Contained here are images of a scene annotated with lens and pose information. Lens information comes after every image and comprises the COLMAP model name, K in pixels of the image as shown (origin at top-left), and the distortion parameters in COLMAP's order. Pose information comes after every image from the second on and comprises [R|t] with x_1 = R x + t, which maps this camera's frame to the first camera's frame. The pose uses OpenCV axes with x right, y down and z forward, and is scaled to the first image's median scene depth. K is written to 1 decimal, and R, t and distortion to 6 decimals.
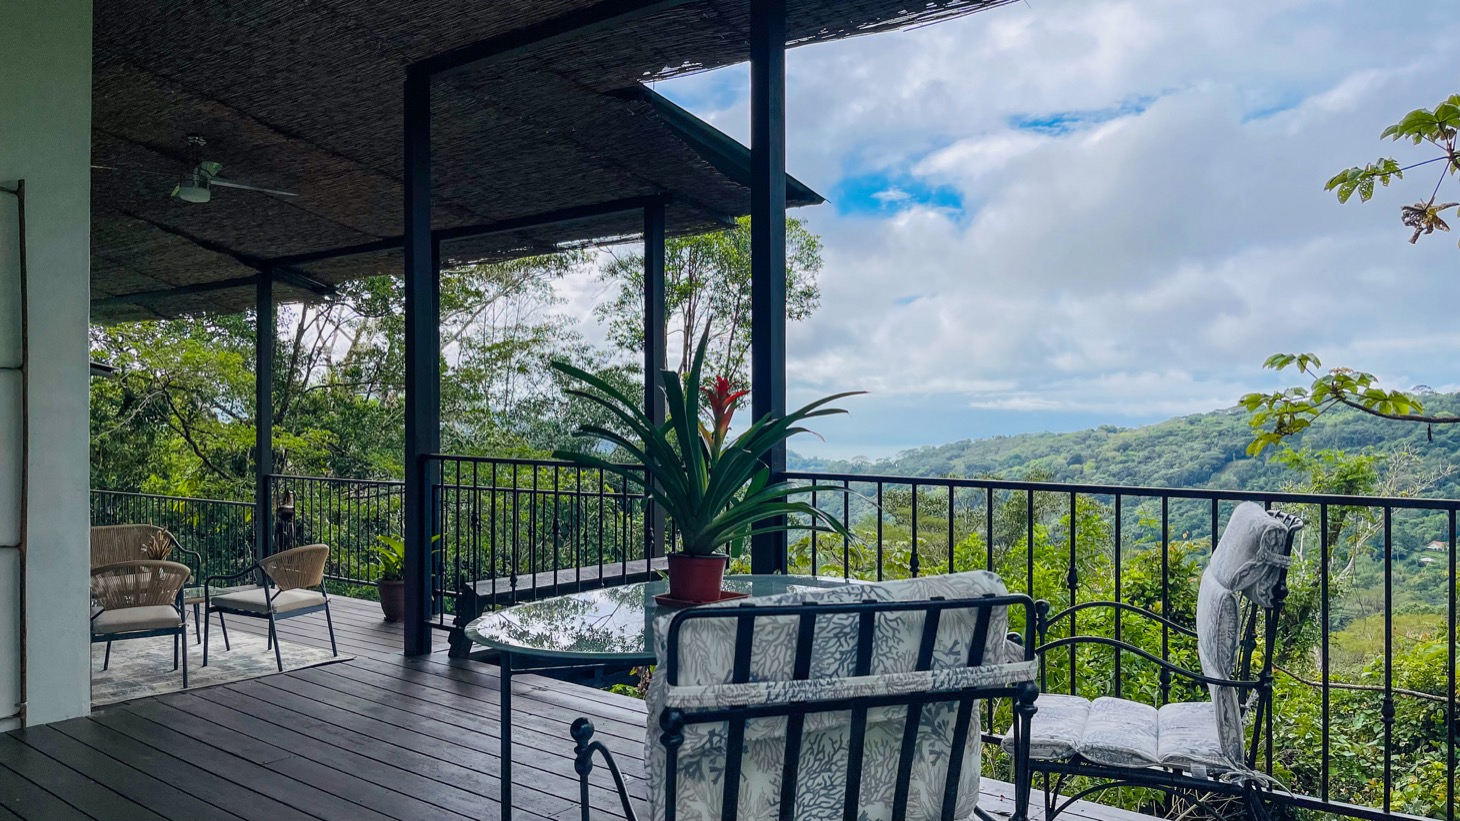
lens RADIAL K [[1108.6, 0, 730.0], [0, 1108.6, 410.5], [0, 0, 1]] dist [0.022714, 0.004357]
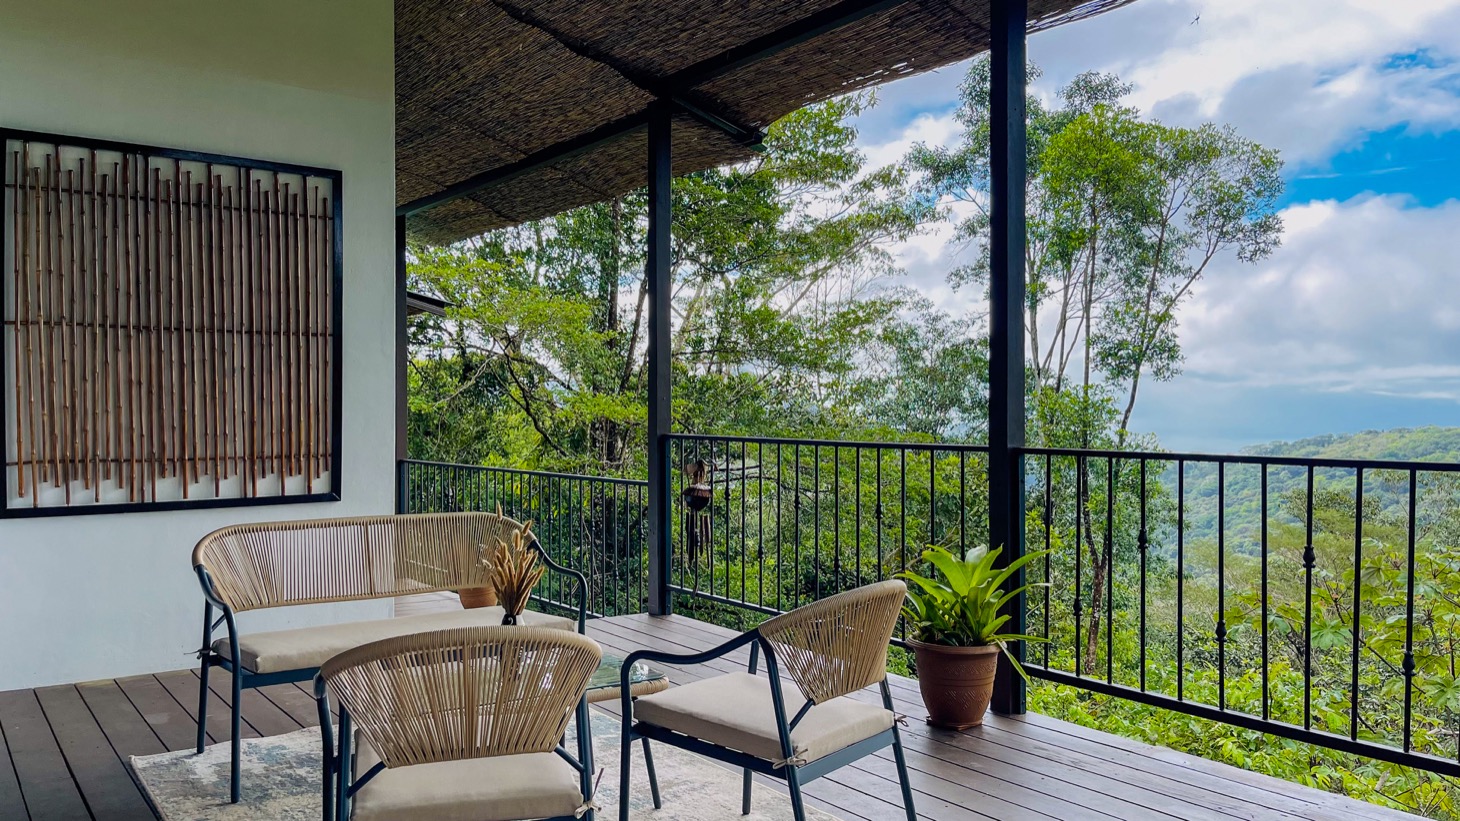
lens RADIAL K [[1121.9, 0, 730.0], [0, 1121.9, 410.5], [0, 0, 1]] dist [0.009328, 0.002323]
pose [[0.964595, 0.001985, -0.263727, -0.100183], [-0.000209, 0.999977, 0.006764, 0.018598], [0.263734, -0.006469, 0.964574, 0.190643]]
